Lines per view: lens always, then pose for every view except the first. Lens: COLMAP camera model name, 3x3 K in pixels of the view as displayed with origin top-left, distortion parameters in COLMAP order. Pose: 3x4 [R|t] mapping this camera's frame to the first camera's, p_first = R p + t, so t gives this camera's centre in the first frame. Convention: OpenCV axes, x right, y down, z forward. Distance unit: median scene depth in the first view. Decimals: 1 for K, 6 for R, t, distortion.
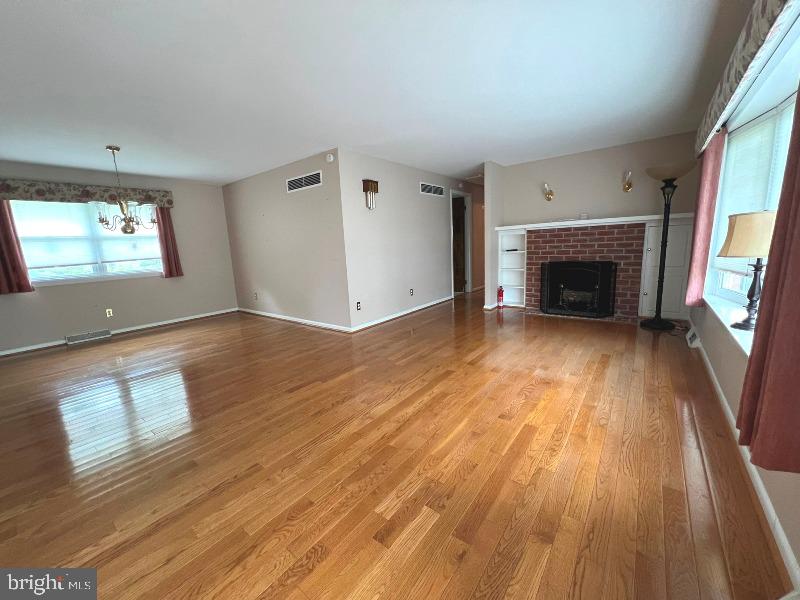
lens RADIAL K [[317.5, 0, 399.4], [0, 317.5, 299.0], [0, 0, 1]] dist [-0.001552, -0.000053]
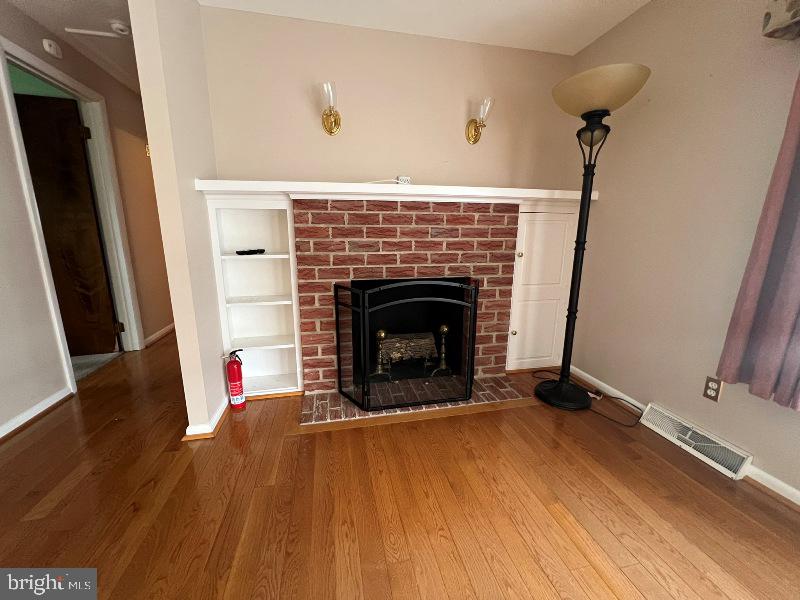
lens RADIAL K [[321.0, 0, 396.8], [0, 321.0, 299.3], [0, 0, 1]] dist [0.003556, -0.000202]
pose [[0.642370, -0.109909, 0.758473, 0.193071], [0.098354, 0.993302, 0.060639, -0.117379], [-0.760058, 0.035647, 0.648877, 0.705560]]
